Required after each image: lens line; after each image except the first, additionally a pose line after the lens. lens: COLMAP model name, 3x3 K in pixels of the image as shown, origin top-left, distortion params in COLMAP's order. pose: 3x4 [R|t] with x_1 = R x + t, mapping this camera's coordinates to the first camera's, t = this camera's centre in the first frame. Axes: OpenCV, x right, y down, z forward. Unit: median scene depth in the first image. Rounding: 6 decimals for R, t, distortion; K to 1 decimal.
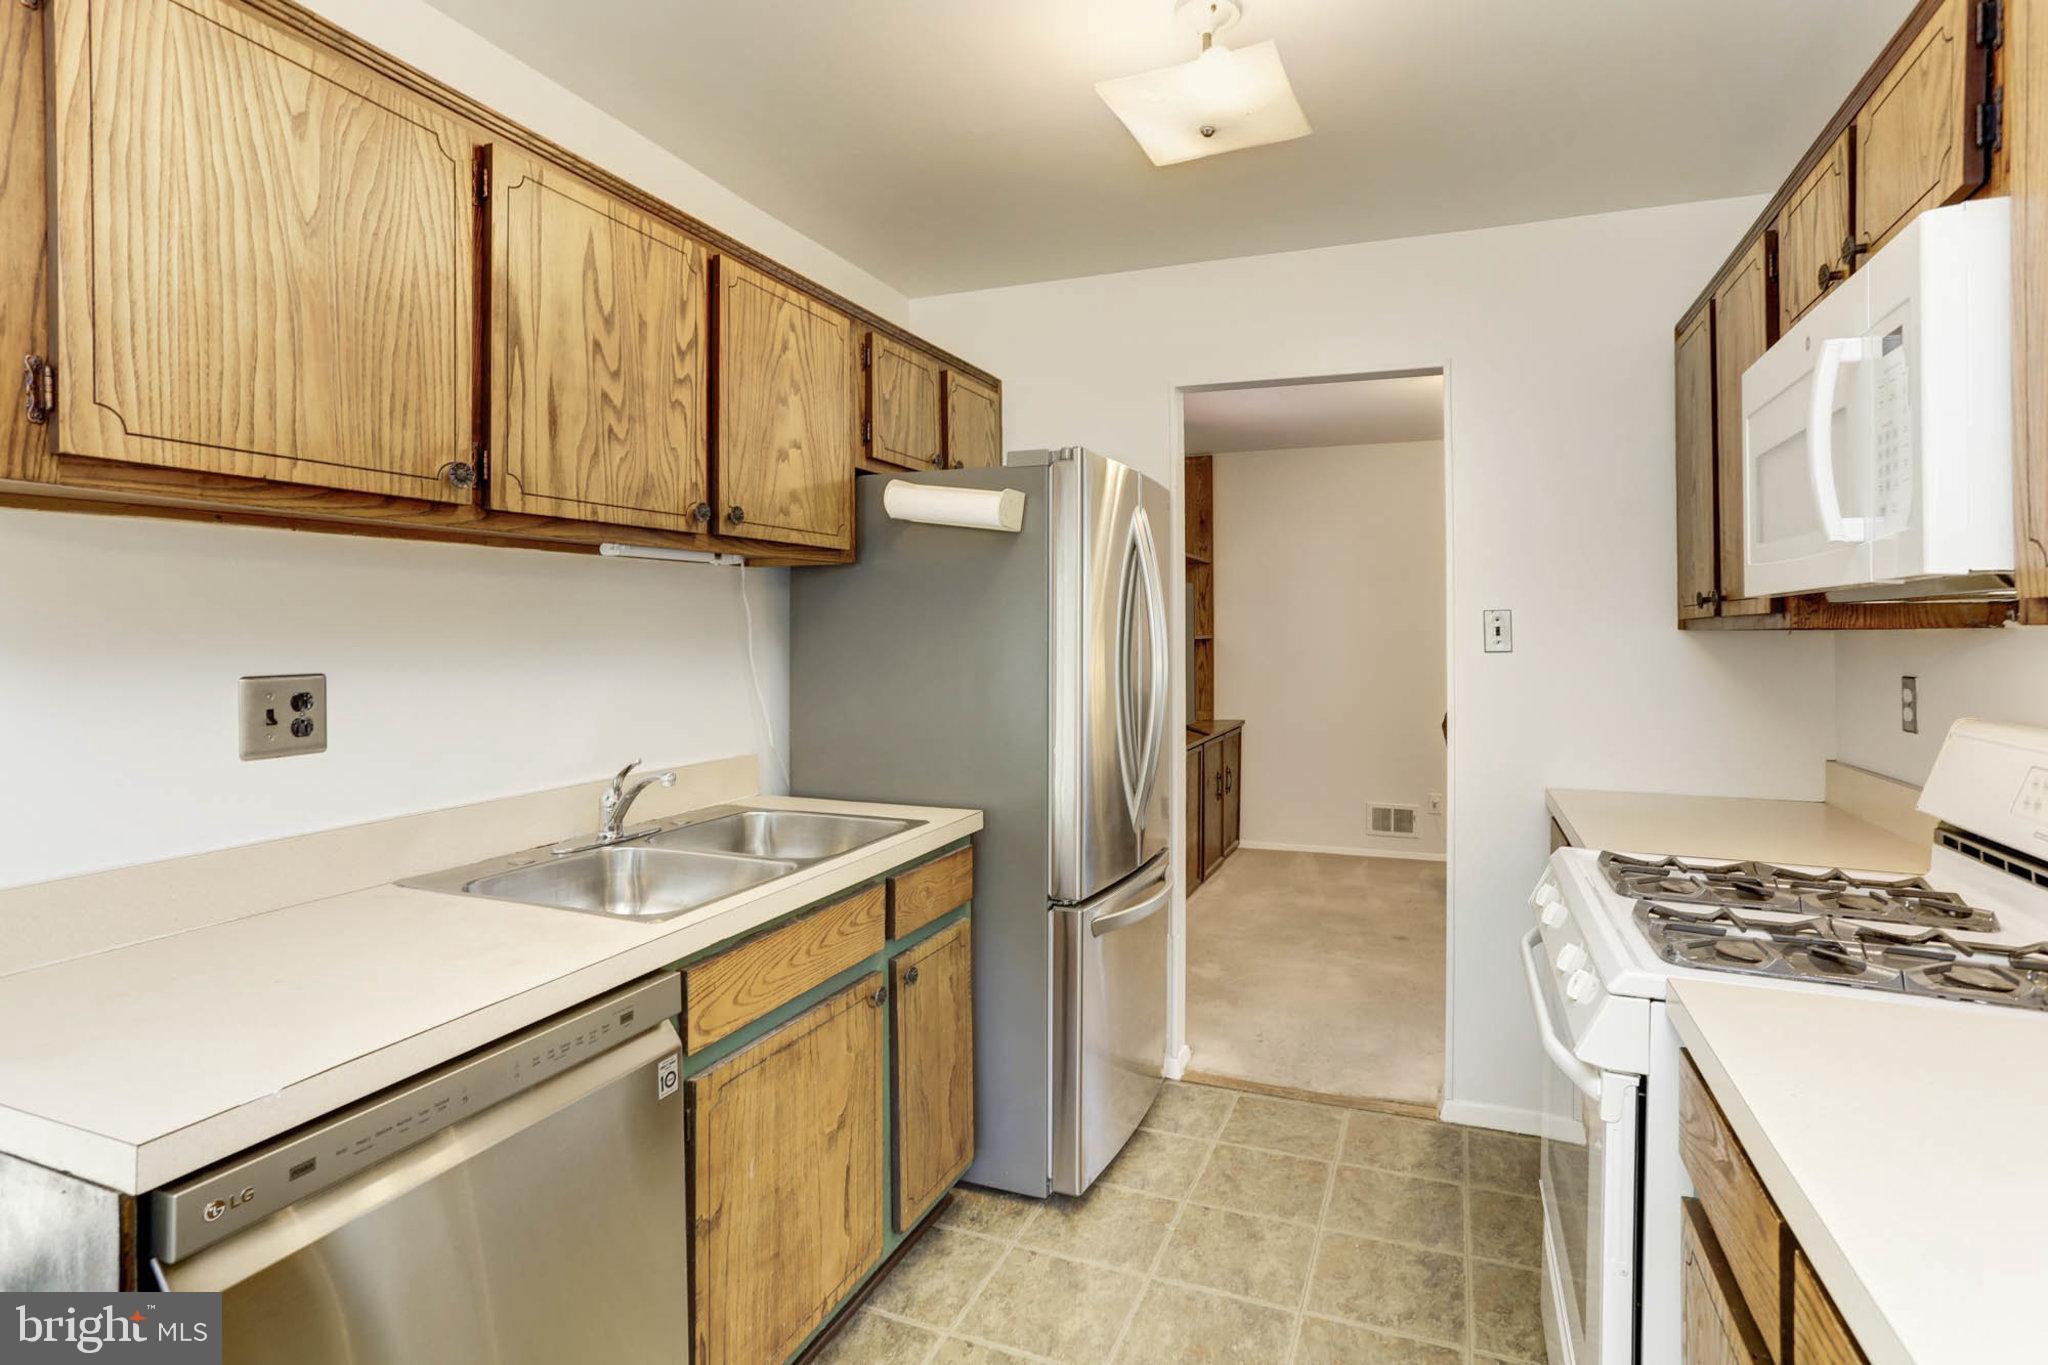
lens RADIAL K [[1014.1, 0, 1041.1], [0, 1014.1, 630.6], [0, 0, 1]] dist [-0.032378, 0.013450]
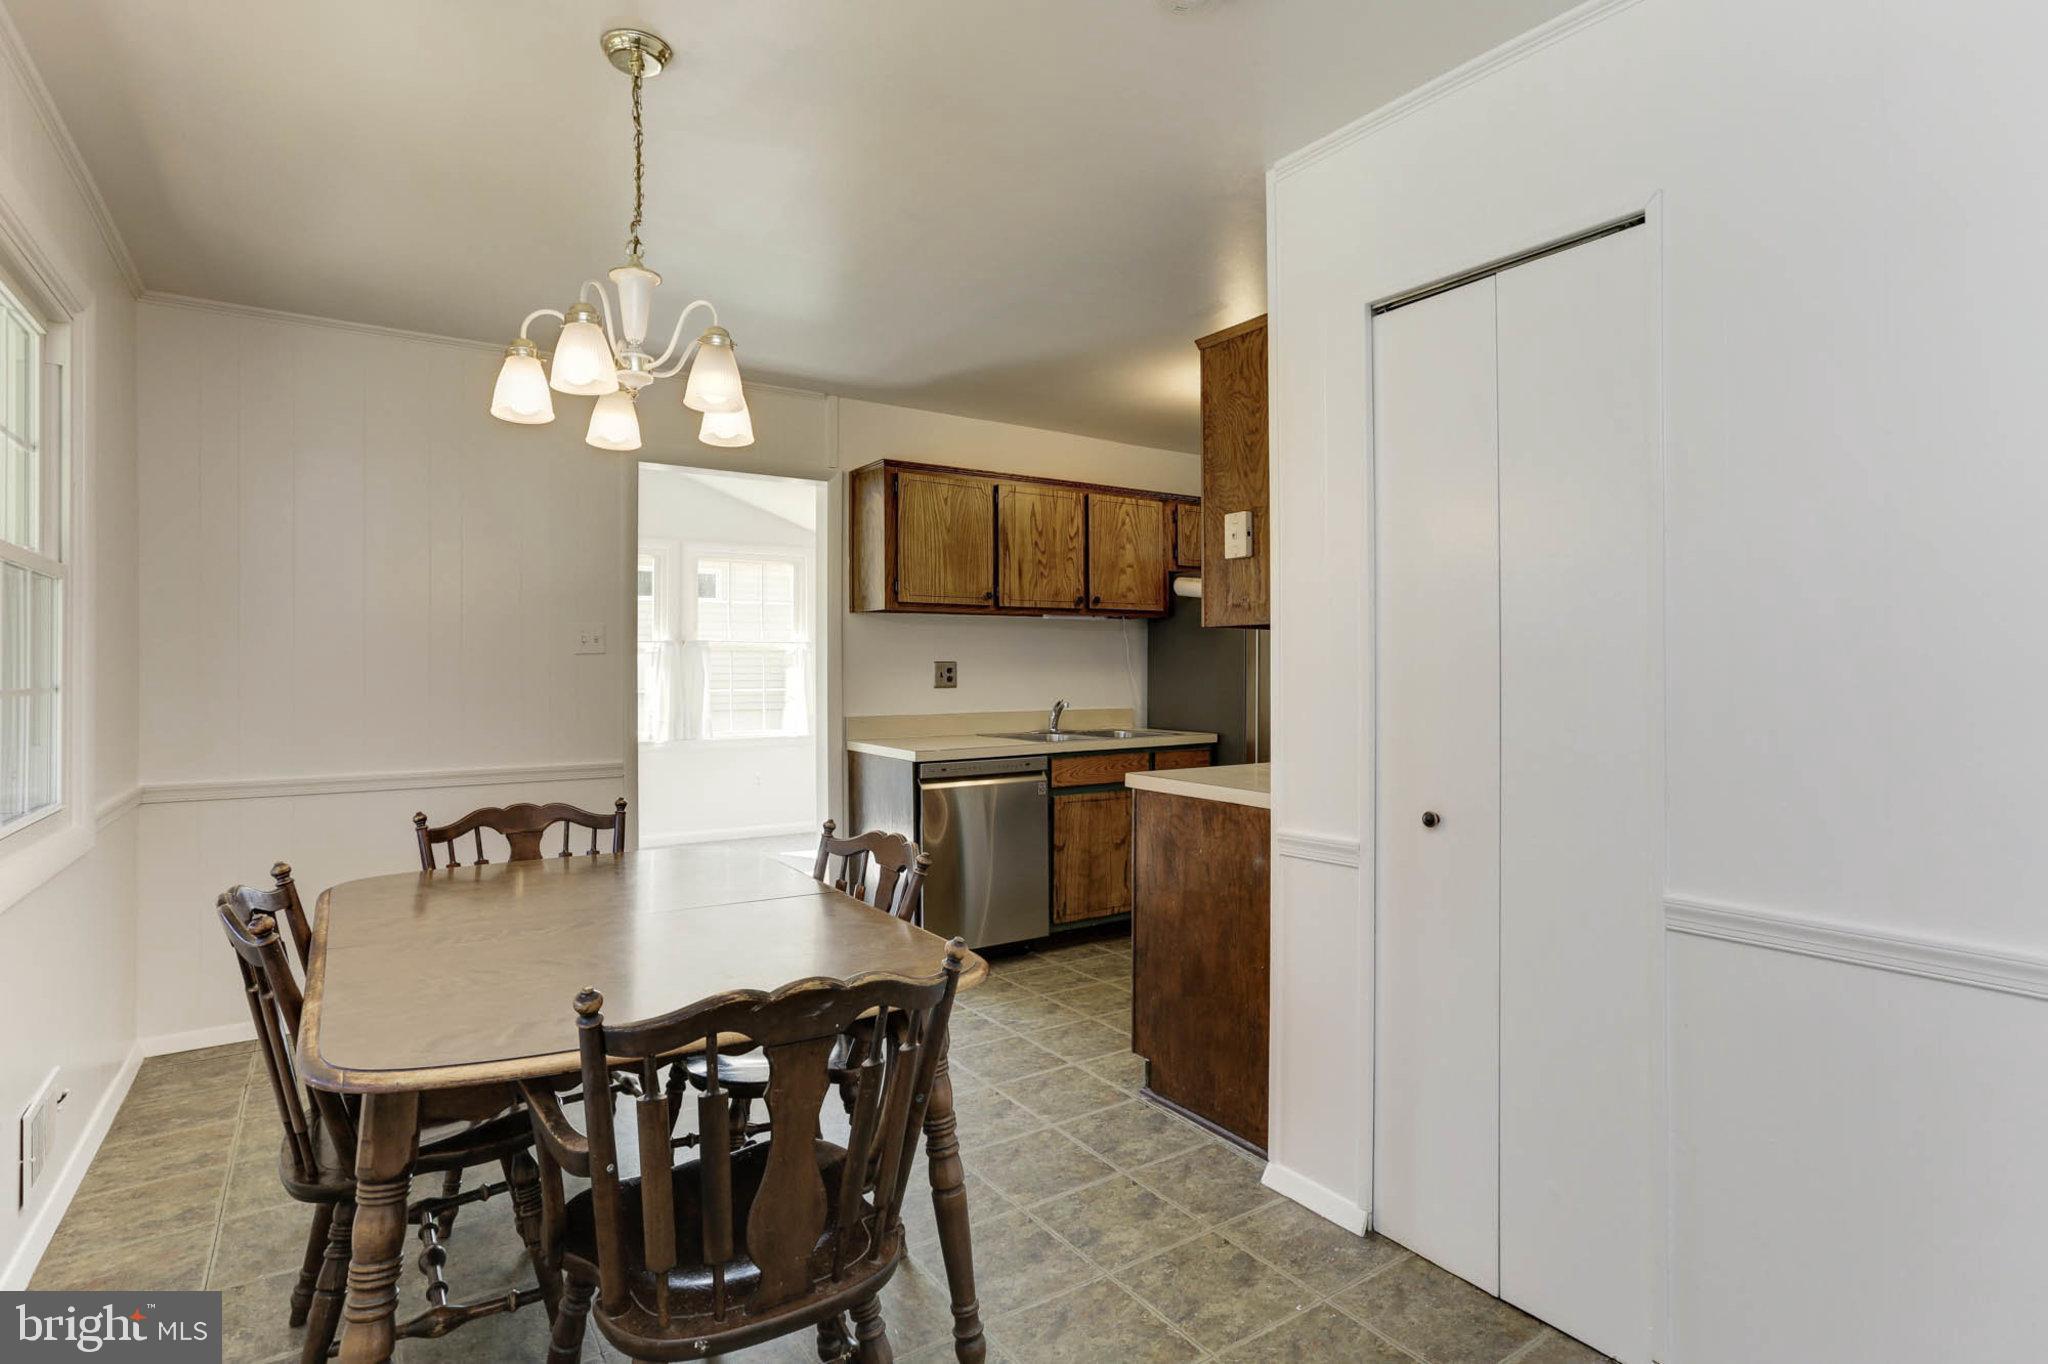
lens RADIAL K [[1014.1, 0, 1022.1], [0, 1014.1, 691.3], [0, 0, 1]] dist [-0.032378, 0.013450]
pose [[0.826541, 0.011089, -0.562767, 0.949177], [0.001708, 0.999752, 0.022209, 0.051920], [0.562873, -0.019317, 0.826317, -1.149108]]
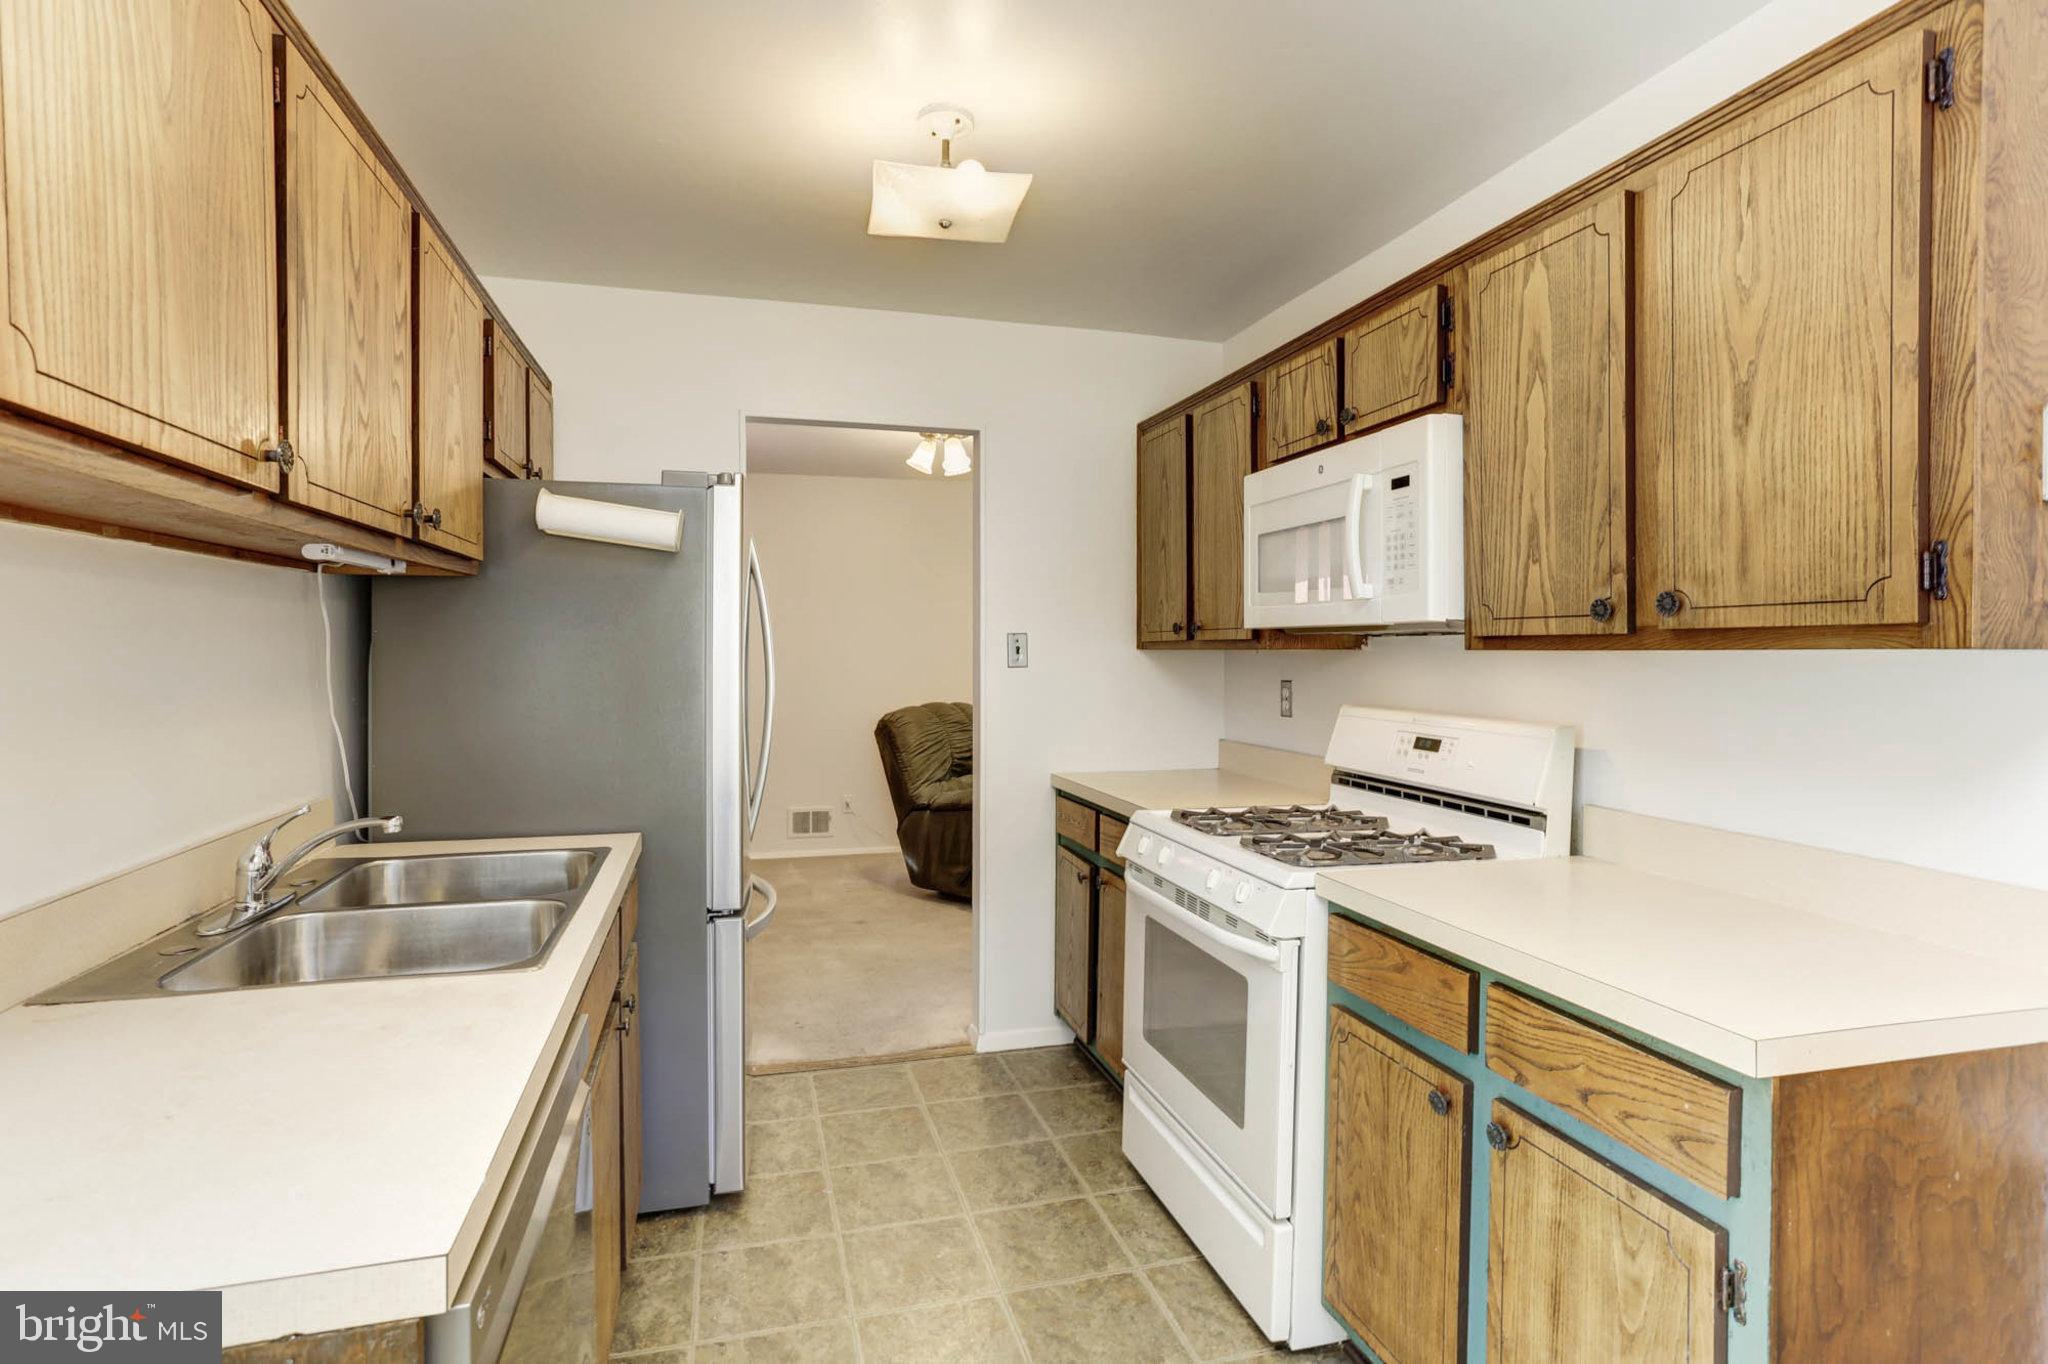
lens RADIAL K [[1014.1, 0, 1008.1], [0, 1014.1, 661.9], [0, 0, 1]] dist [-0.032378, 0.013450]
pose [[0.800063, -0.005689, 0.599889, -0.437001], [-0.003686, 0.999890, 0.014398, -0.003931], [-0.599905, -0.013731, 0.799953, 0.009055]]
